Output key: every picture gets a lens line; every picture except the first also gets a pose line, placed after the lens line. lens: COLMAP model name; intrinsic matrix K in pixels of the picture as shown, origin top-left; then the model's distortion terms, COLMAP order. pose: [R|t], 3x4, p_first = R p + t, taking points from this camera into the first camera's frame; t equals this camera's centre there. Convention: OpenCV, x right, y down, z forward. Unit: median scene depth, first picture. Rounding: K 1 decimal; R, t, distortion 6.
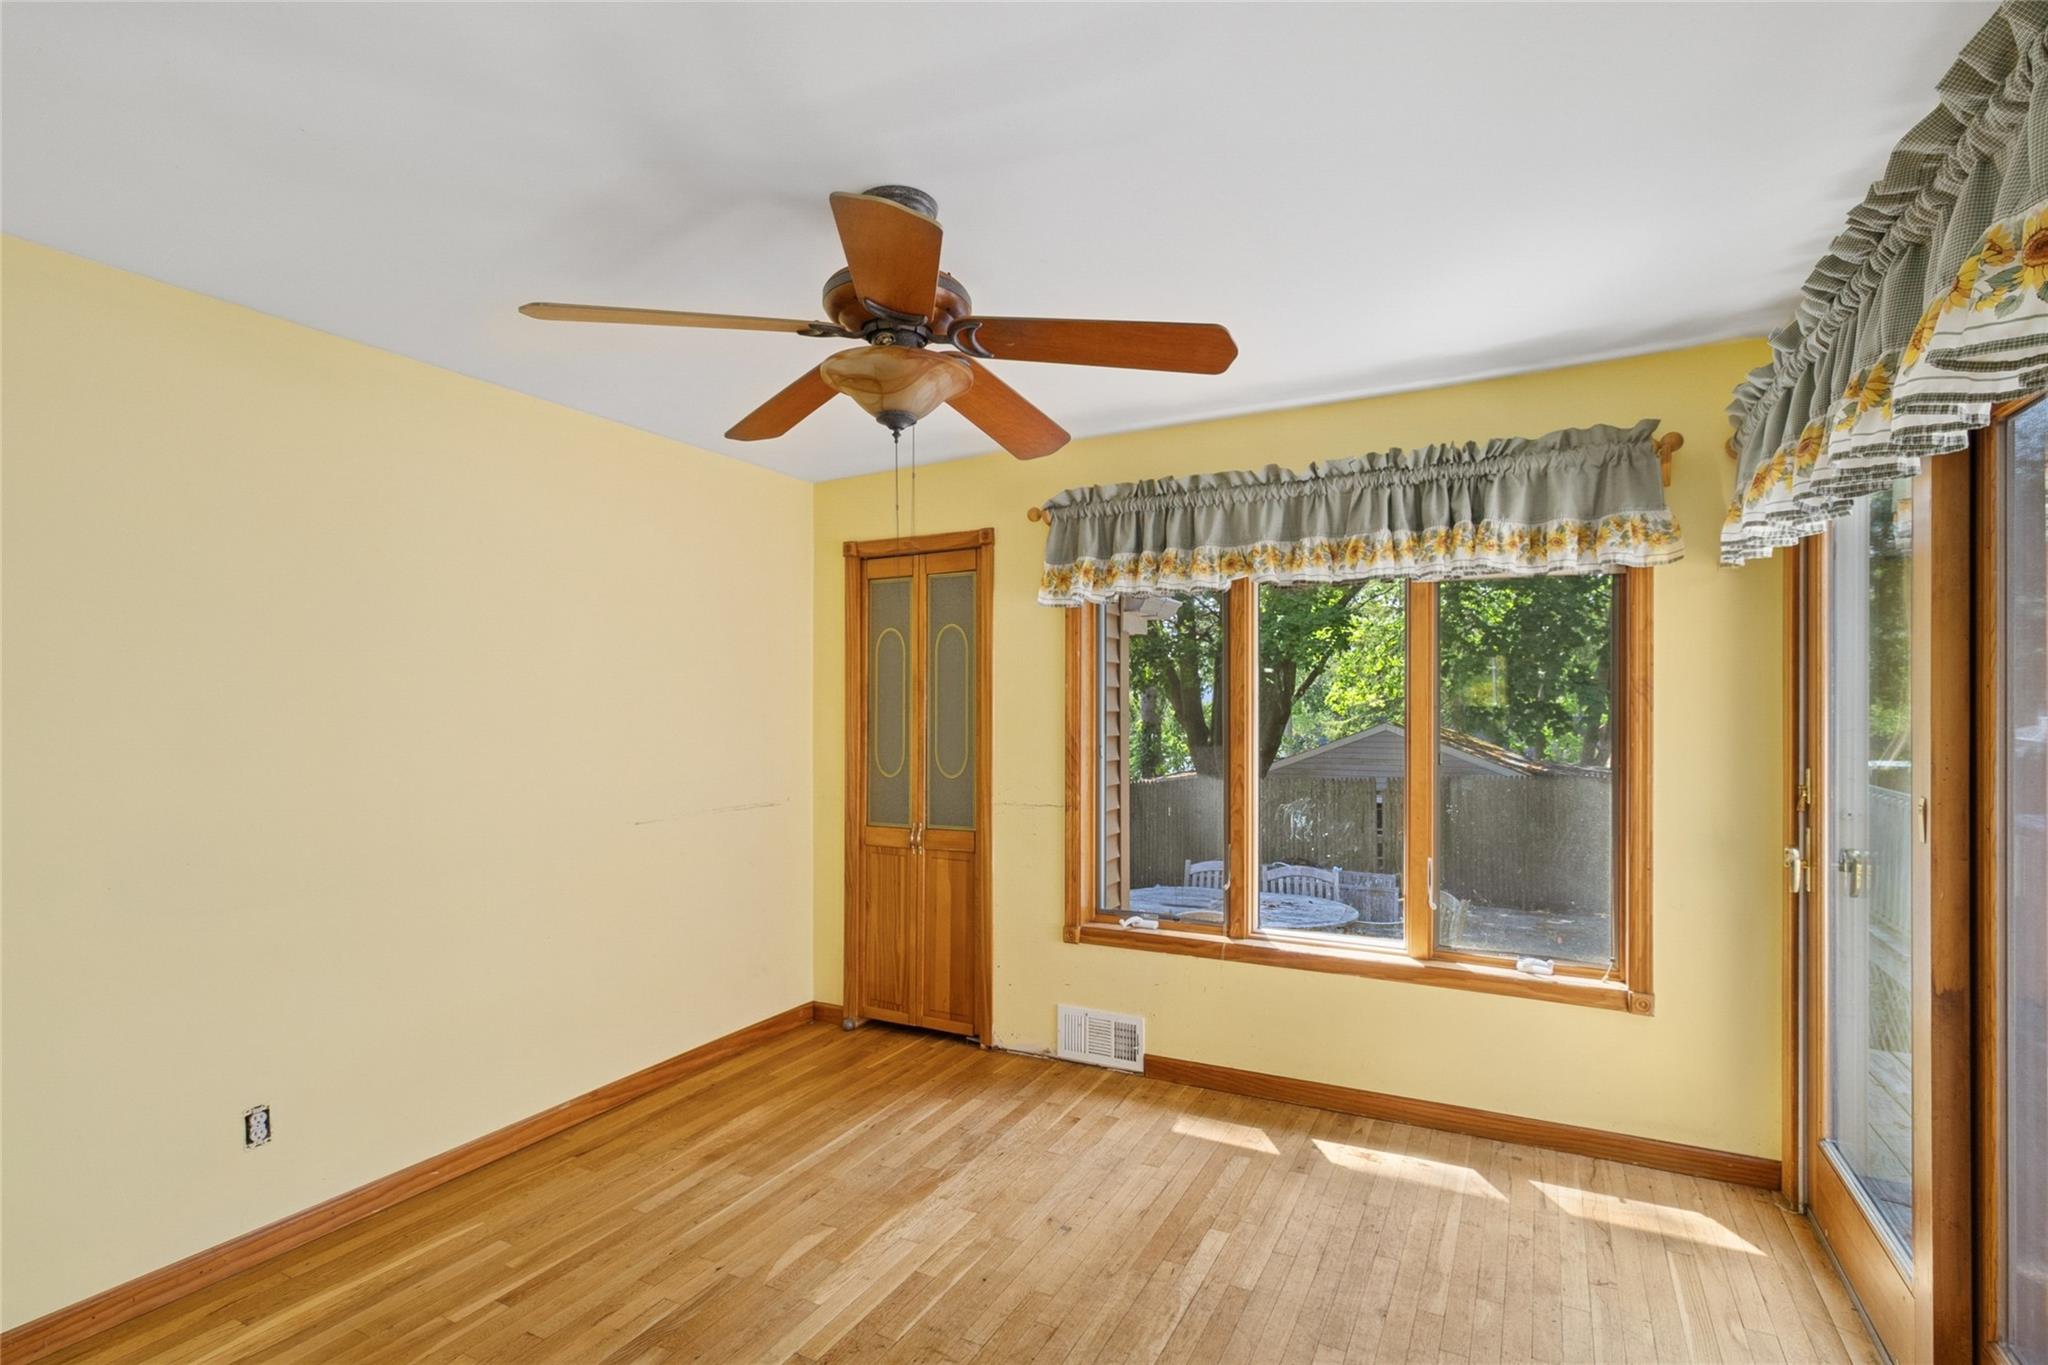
lens RADIAL K [[918.4, 0, 1024.0], [0, 918.4, 702.3], [0, 0, 1]] dist [0.001136, 0.000637]
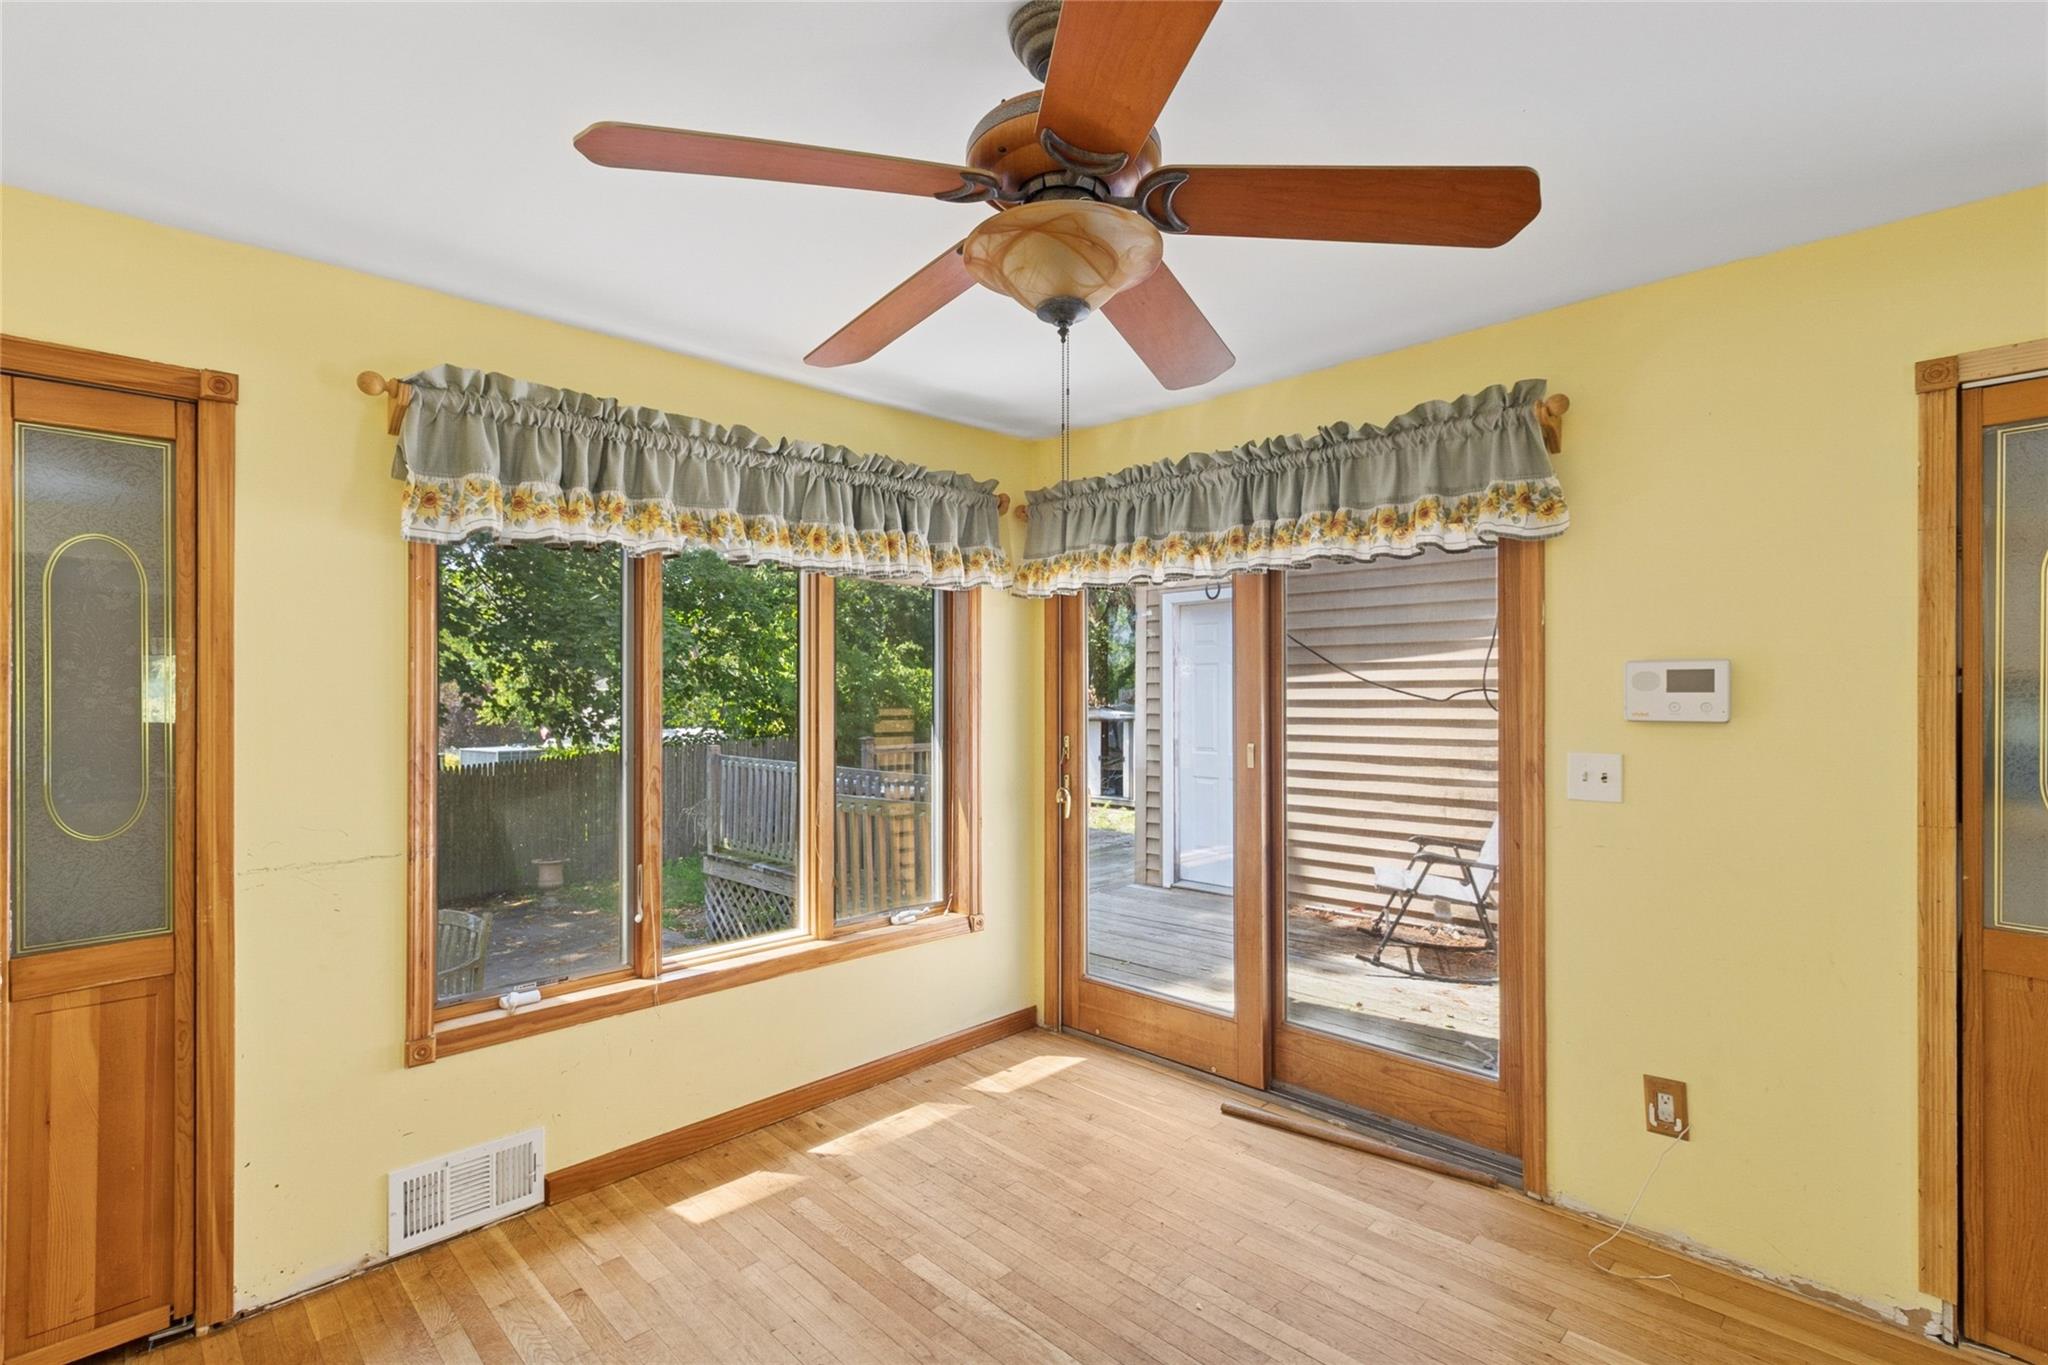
lens RADIAL K [[917.7, 0, 1043.9], [0, 917.7, 690.4], [0, 0, 1]] dist [0.001494, 0.000341]
pose [[0.328199, 0.006792, 0.944584, -0.477842], [0.003656, 0.999958, -0.008461, 0.007848], [-0.944602, 0.006230, 0.328160, 0.432008]]
